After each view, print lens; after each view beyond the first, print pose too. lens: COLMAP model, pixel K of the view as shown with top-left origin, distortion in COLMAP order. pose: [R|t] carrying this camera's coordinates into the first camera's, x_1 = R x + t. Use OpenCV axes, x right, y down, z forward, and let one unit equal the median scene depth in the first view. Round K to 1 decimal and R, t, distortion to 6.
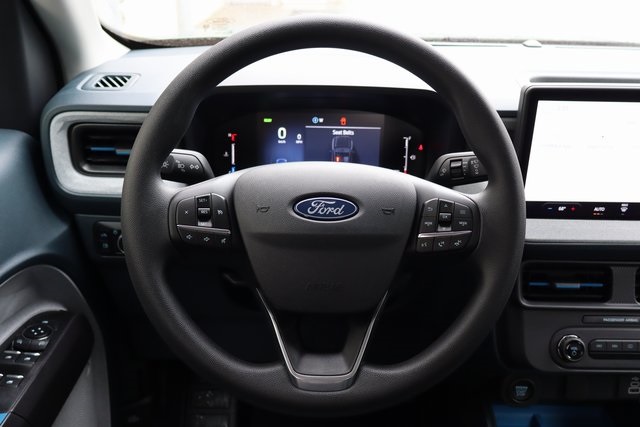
lens RADIAL K [[646.2, 0, 320.0], [0, 646.2, 213.5], [0, 0, 1]] dist [-0.008002, -0.005818]
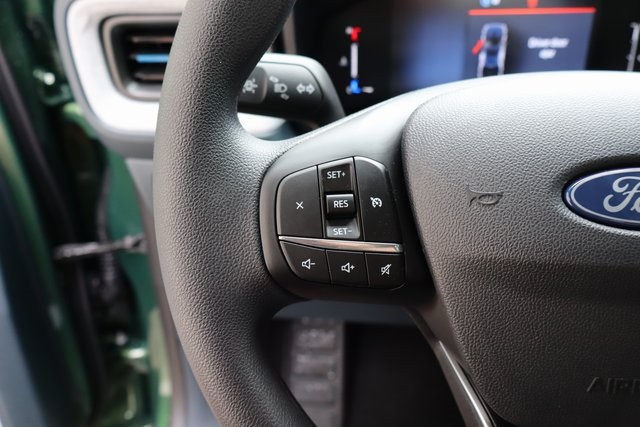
lens RADIAL K [[534.7, 0, 320.0], [0, 534.7, 213.5], [0, 0, 1]] dist [-0.000681, -0.005182]
pose [[0.991819, 0.007387, -0.127439, -0.126809], [0.016535, 0.982479, 0.185637, -0.052735], [0.126577, -0.186226, 0.974319, 0.561991]]
